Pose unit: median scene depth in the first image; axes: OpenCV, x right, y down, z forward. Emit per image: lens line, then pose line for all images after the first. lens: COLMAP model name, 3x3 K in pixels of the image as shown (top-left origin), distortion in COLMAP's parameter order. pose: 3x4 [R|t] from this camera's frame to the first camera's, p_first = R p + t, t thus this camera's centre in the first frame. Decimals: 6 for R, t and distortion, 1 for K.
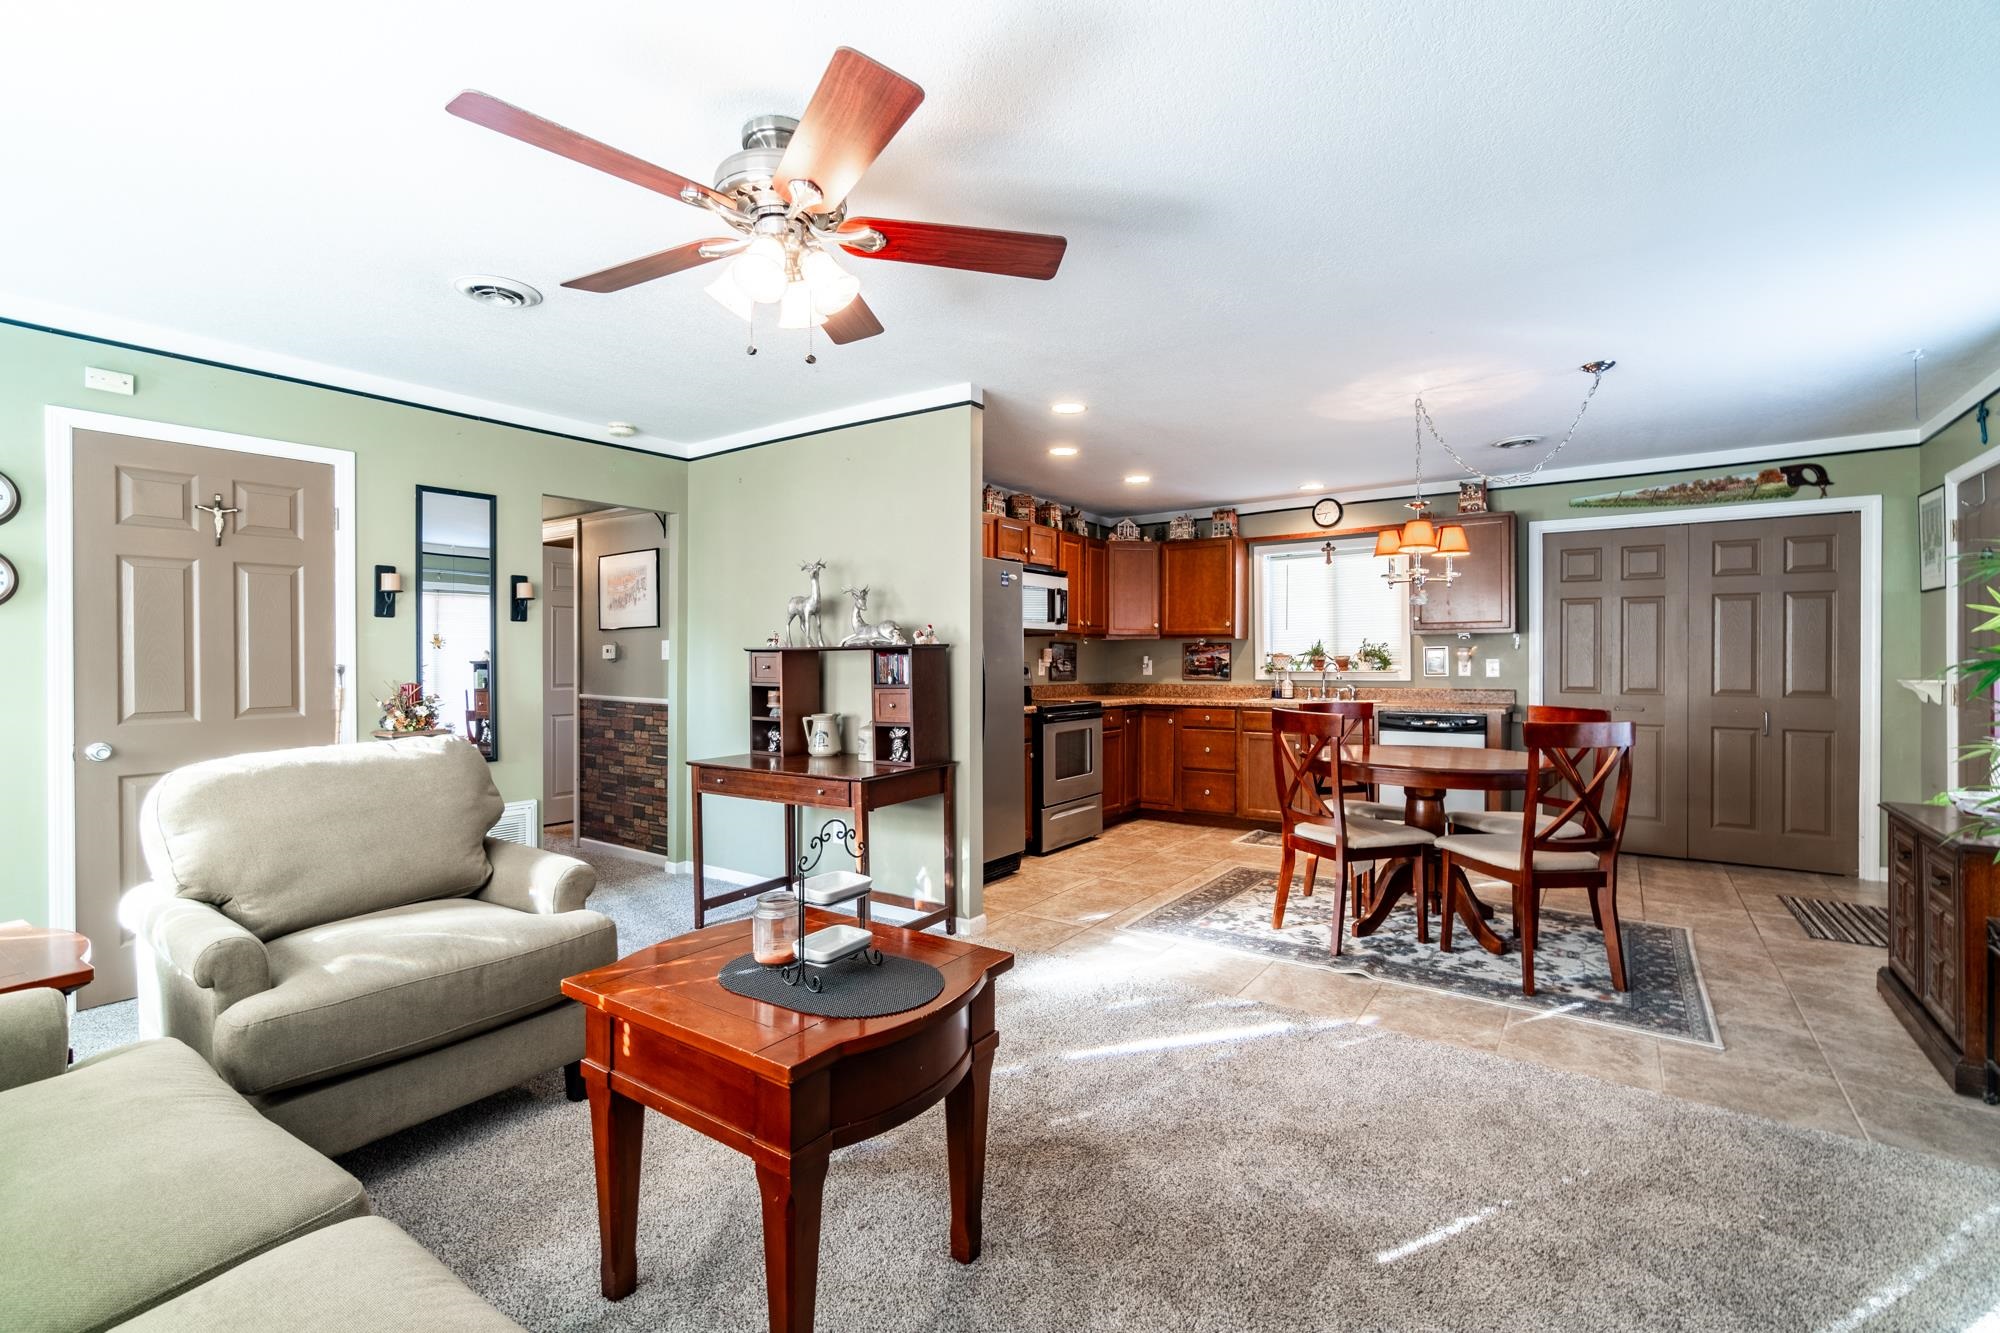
lens RADIAL K [[871.5, 0, 992.2], [0, 871.5, 661.0], [0, 0, 1]] dist [-0.003281, 0.000176]
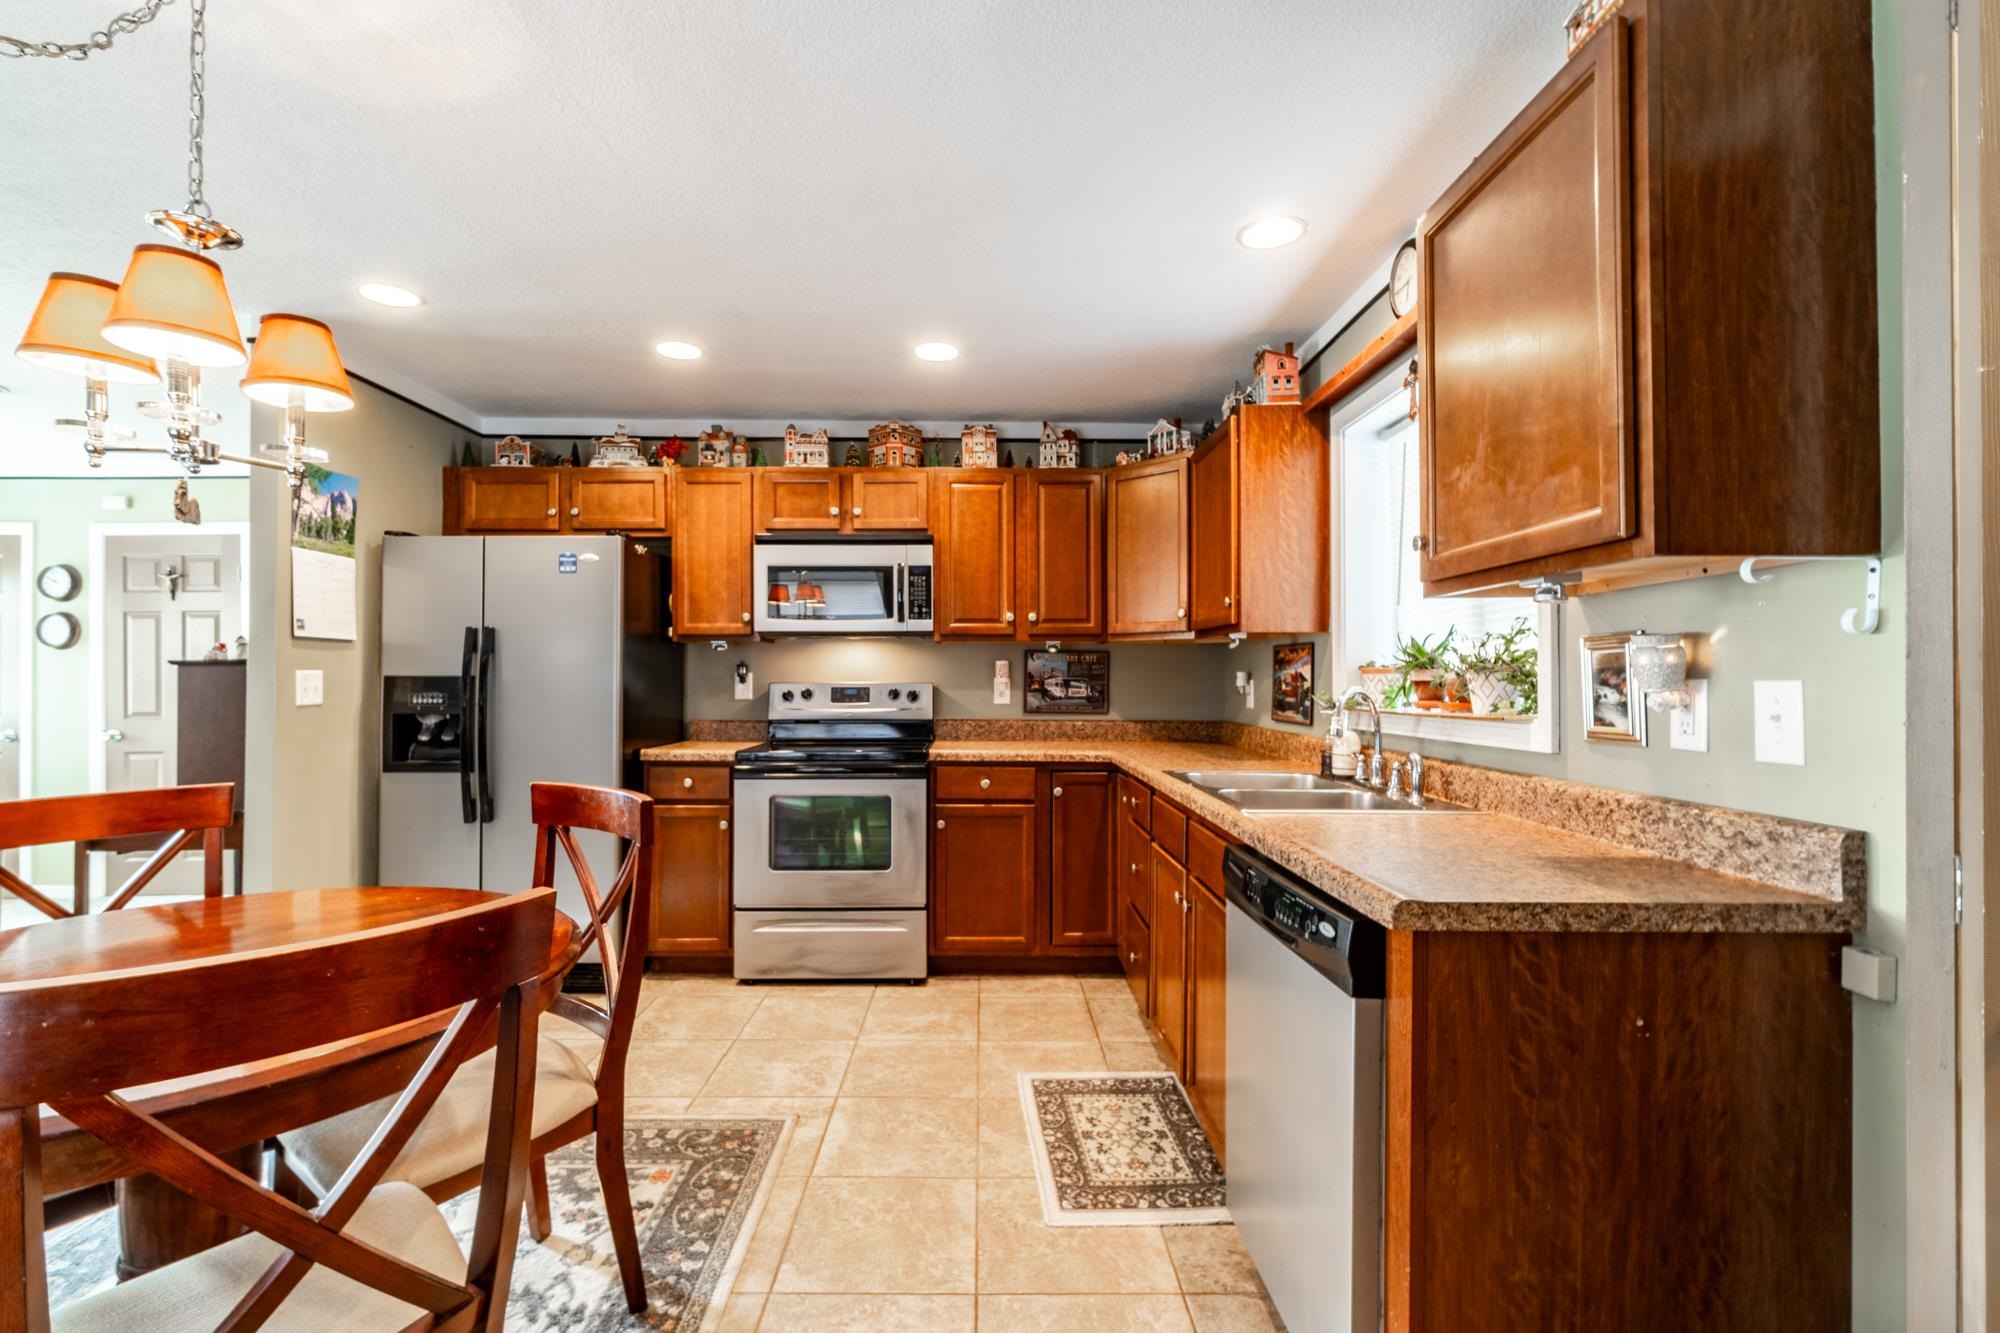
lens RADIAL K [[871.5, 0, 983.5], [0, 871.5, 674.0], [0, 0, 1]] dist [-0.003281, 0.000176]
pose [[0.588848, -0.001910, -0.808241, 0.688799], [-0.001826, 0.999992, -0.003693, -0.002998], [0.808242, 0.003650, 0.588840, 0.769448]]
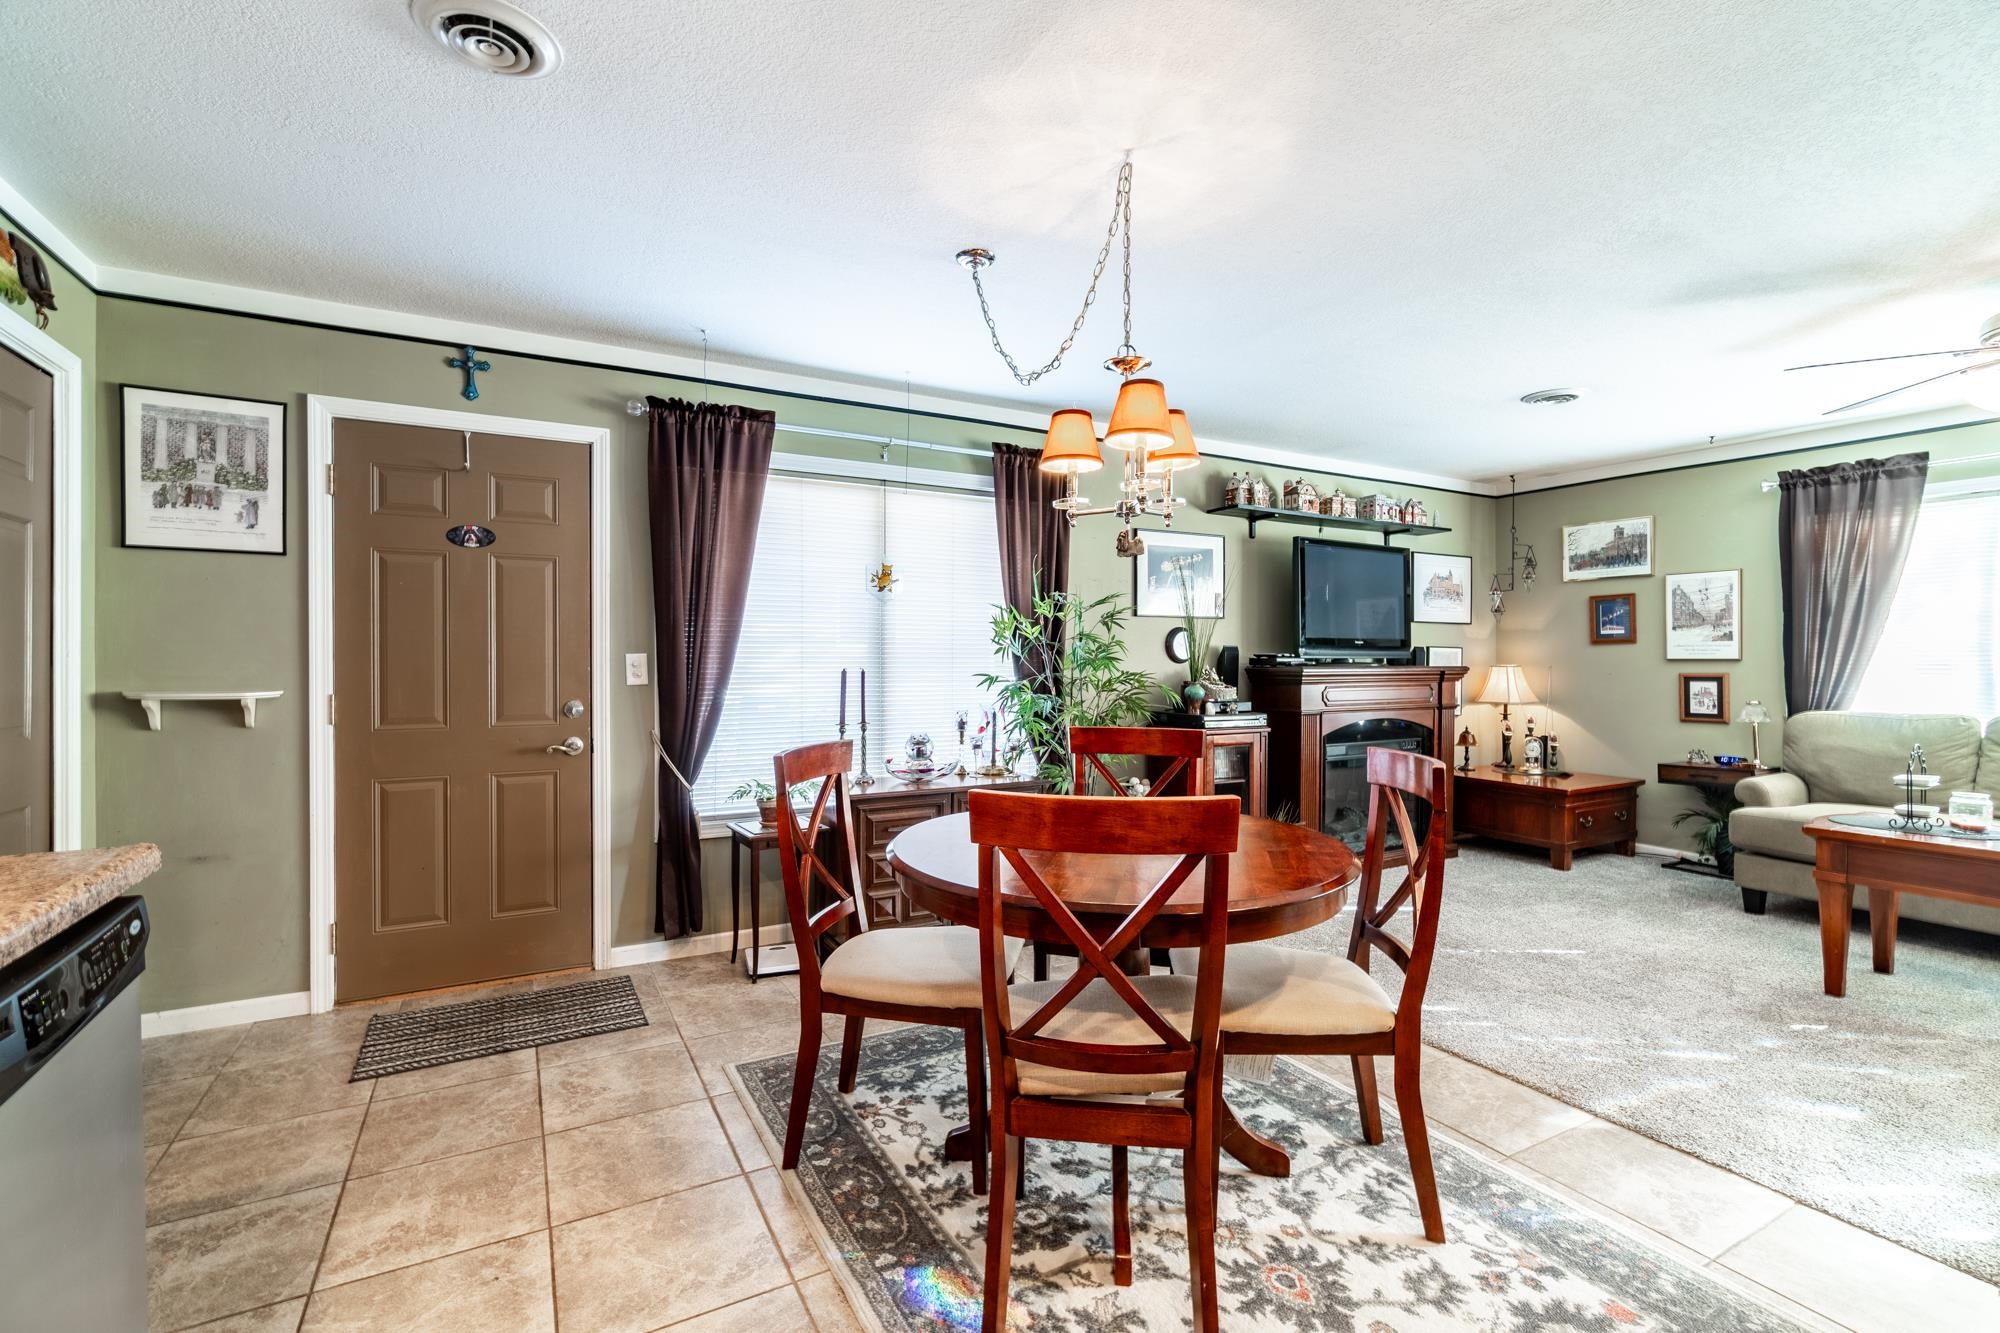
lens RADIAL K [[871.5, 0, 978.7], [0, 871.5, 661.0], [0, 0, 1]] dist [-0.003281, 0.000176]
pose [[-0.896394, 0.000456, 0.443258, 0.245455], [0.001484, 0.999997, 0.001973, -0.001207], [-0.443255, 0.002427, -0.896392, 1.102173]]
